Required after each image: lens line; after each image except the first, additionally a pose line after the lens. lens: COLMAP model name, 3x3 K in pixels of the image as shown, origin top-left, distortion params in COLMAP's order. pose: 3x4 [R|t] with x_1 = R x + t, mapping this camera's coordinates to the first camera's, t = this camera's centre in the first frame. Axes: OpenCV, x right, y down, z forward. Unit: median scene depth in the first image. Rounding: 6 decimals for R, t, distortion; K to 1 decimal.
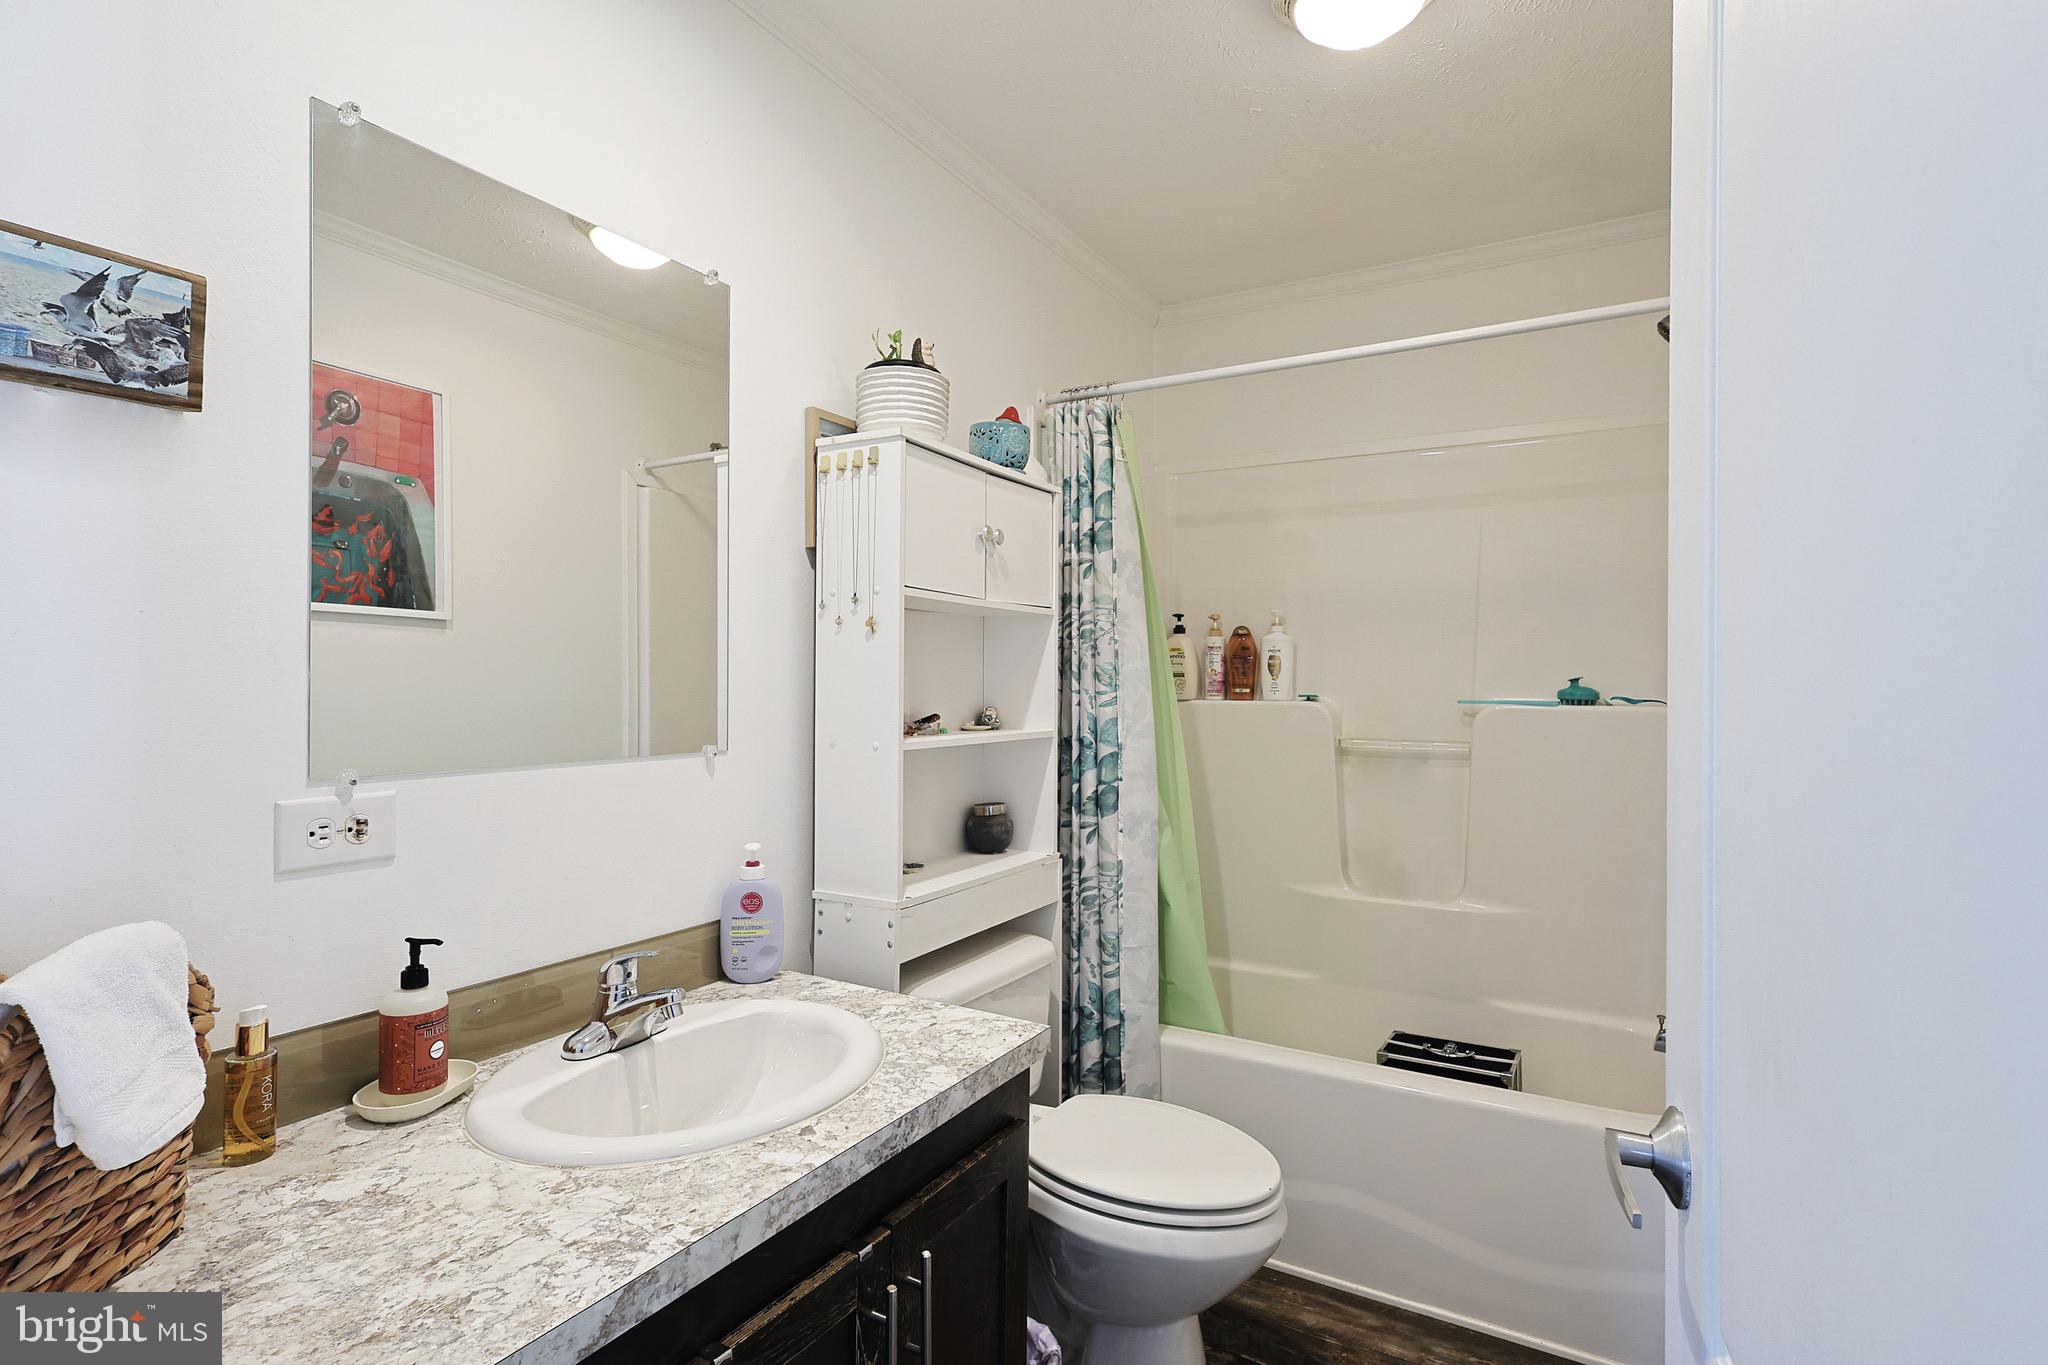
lens RADIAL K [[998.5, 0, 1014.5], [0, 998.5, 688.9], [0, 0, 1]] dist [0.001494, 0.000551]
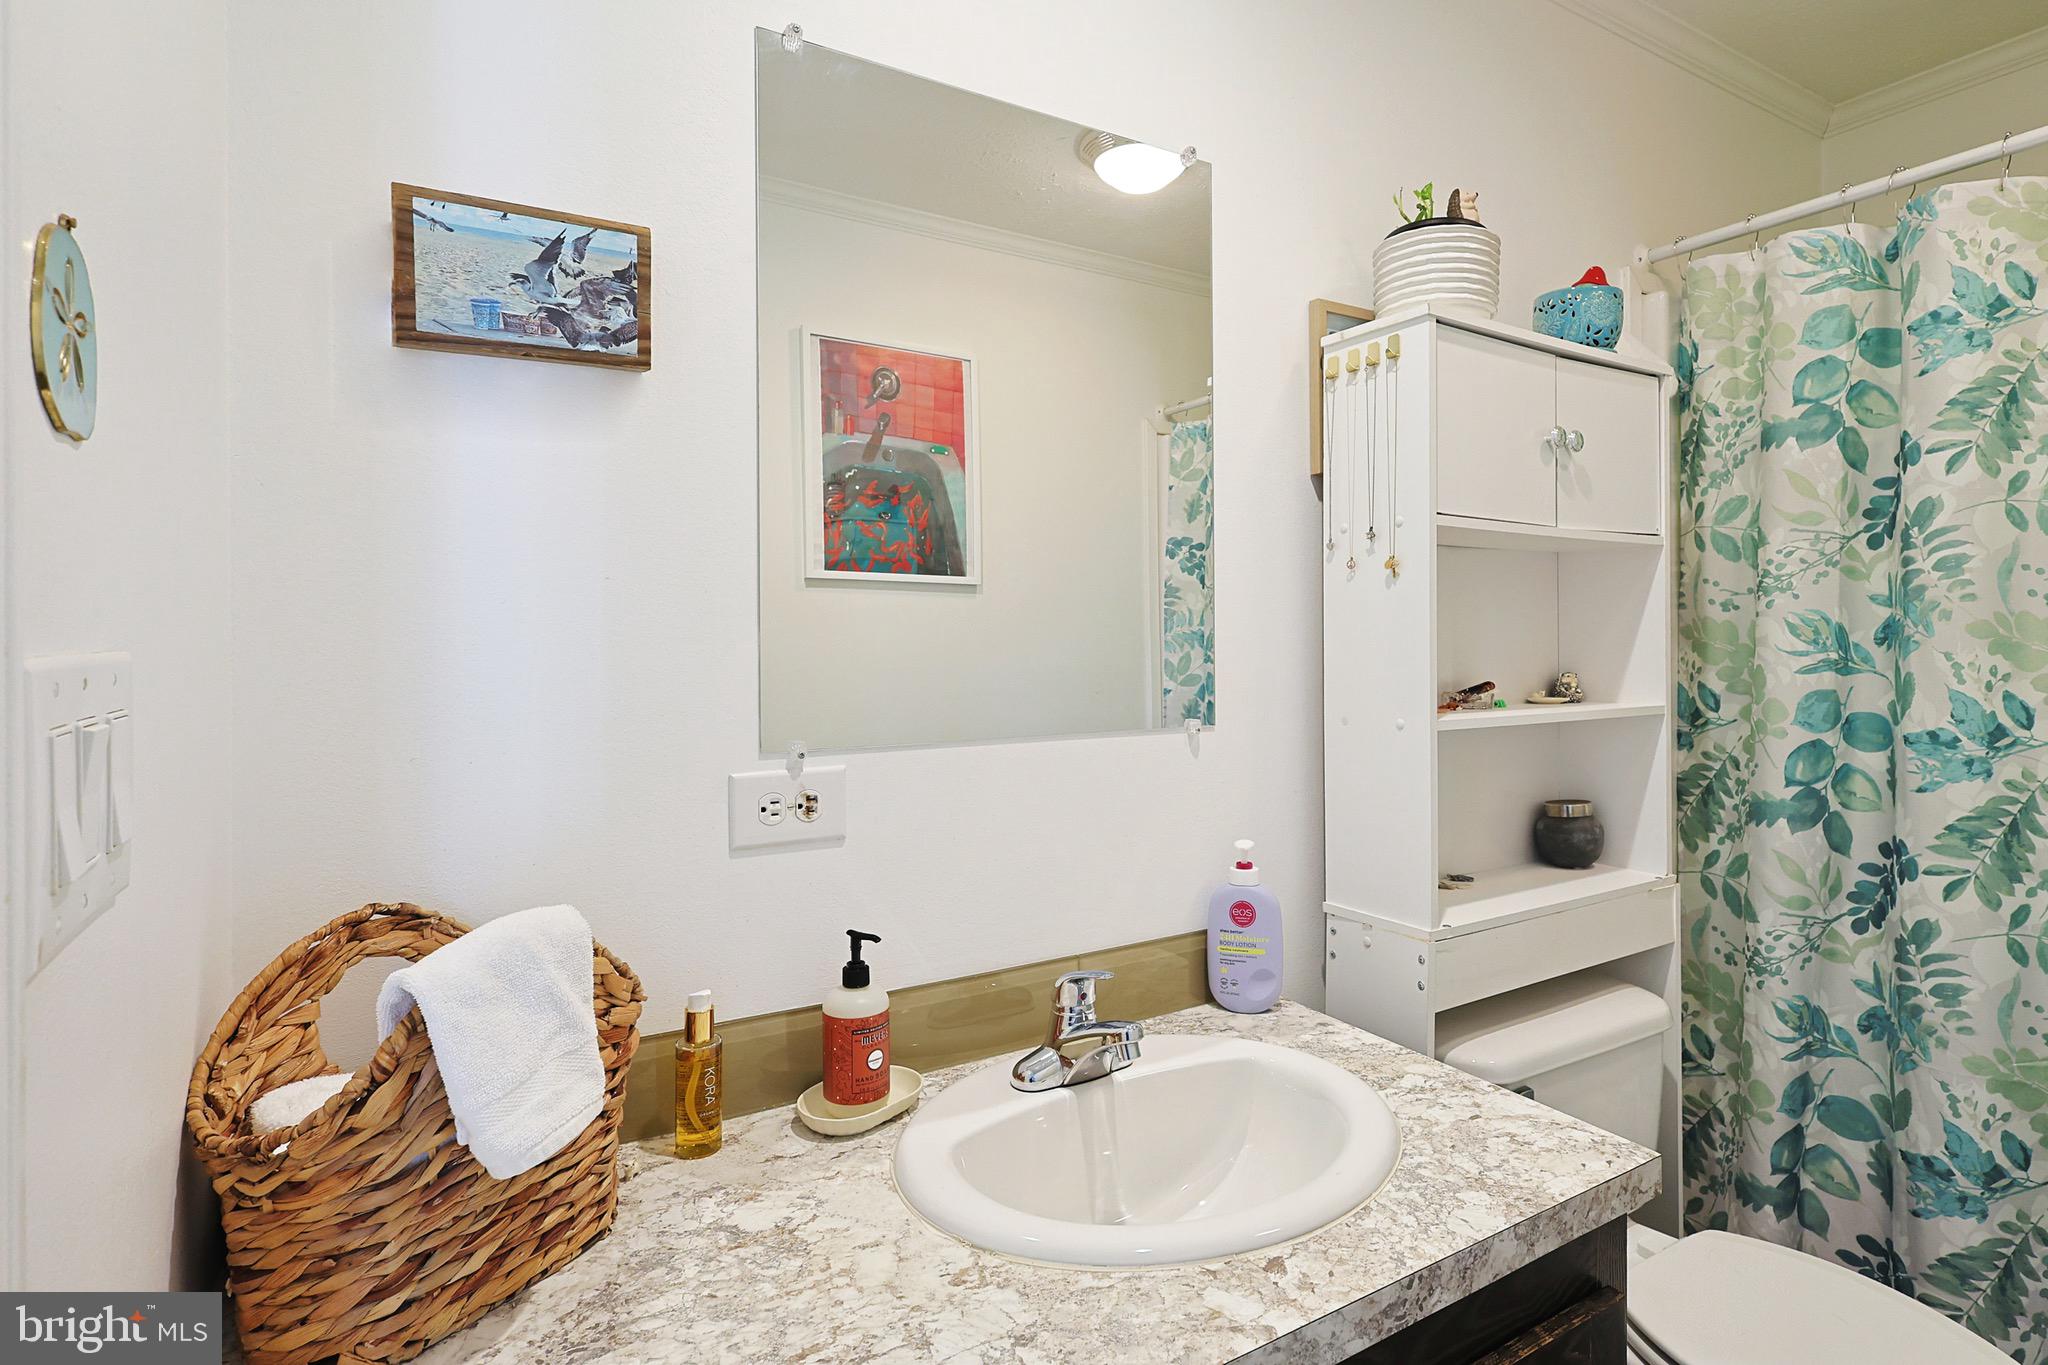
lens RADIAL K [[1051.1, 0, 1086.0], [0, 1051.1, 649.5], [0, 0, 1]] dist [-0.005299, -0.000754]
pose [[0.893115, -0.008455, -0.449749, 0.011249], [0.008368, 0.999963, -0.002180, -0.000693], [0.449751, -0.001817, 0.893152, 0.211288]]
